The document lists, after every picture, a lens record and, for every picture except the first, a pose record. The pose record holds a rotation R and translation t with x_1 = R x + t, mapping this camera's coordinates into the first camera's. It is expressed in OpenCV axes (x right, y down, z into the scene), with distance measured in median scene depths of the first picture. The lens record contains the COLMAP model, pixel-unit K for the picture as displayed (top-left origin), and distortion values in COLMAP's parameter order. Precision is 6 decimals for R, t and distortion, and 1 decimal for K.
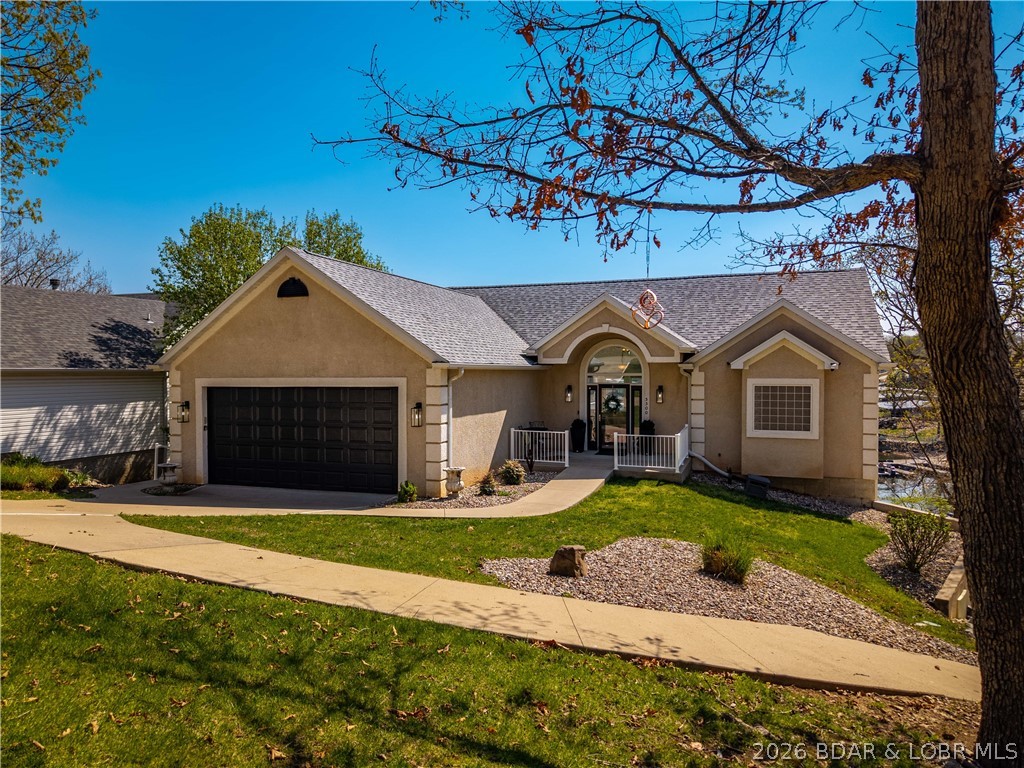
lens RADIAL K [[688.2, 0, 512.0], [0, 688.2, 384.0], [0, 0, 1]] dist [0.059414, -0.124810]
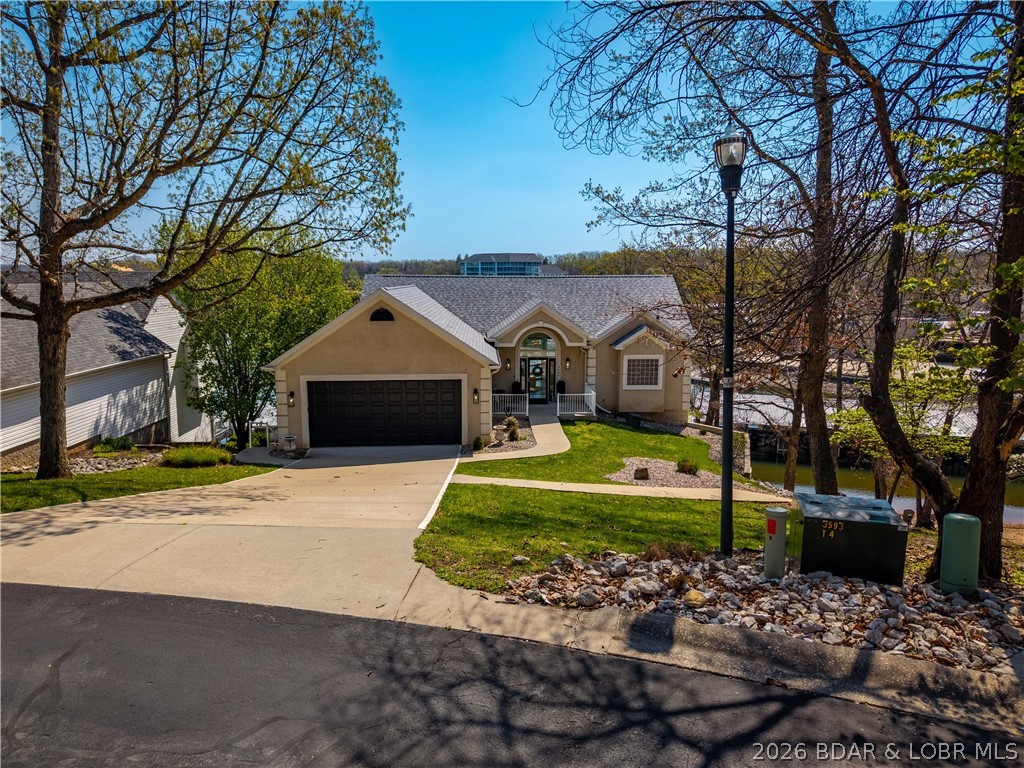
lens RADIAL K [[688.2, 0, 512.0], [0, 688.2, 384.0], [0, 0, 1]] dist [0.059414, -0.124810]
pose [[0.923745, -0.056664, 0.378793, -0.556381], [0.006389, 0.991138, 0.132686, -0.165066], [-0.382955, -0.120148, 0.915920, -0.434606]]
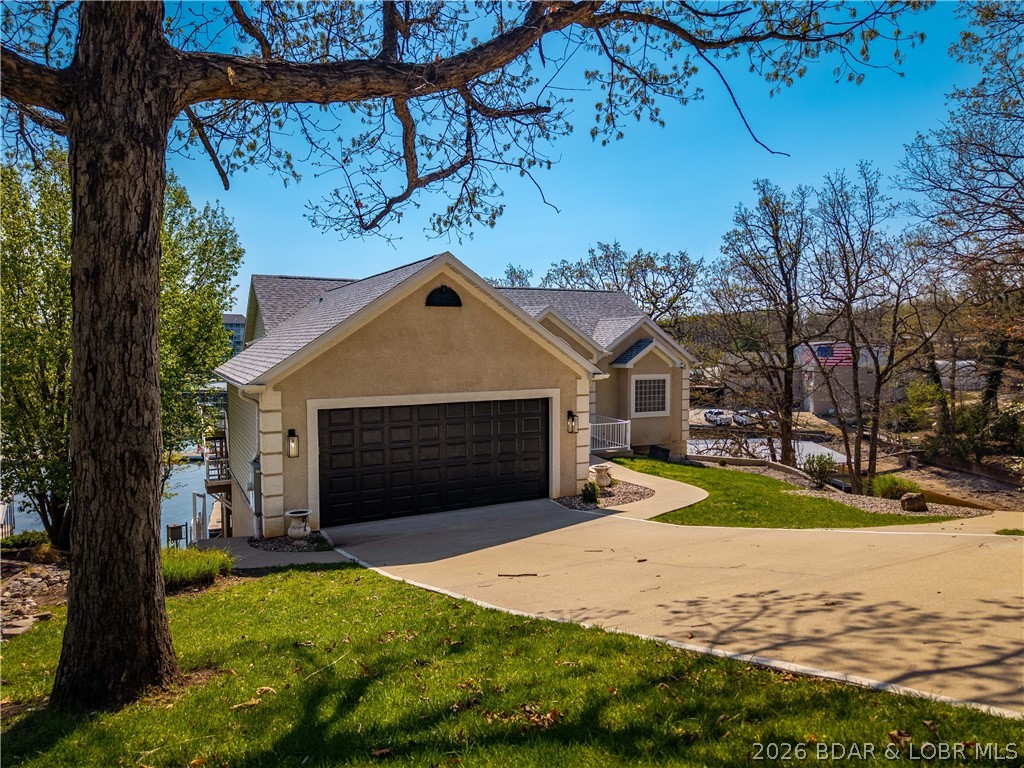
lens RADIAL K [[686.8, 0, 508.8], [0, 686.8, 379.9], [0, 0, 1]] dist [0.006438, -0.013056]
pose [[0.682653, -0.038508, 0.729727, -0.823199], [0.017451, 0.999185, 0.036403, -0.052546], [-0.730534, -0.012116, 0.682769, 0.270600]]
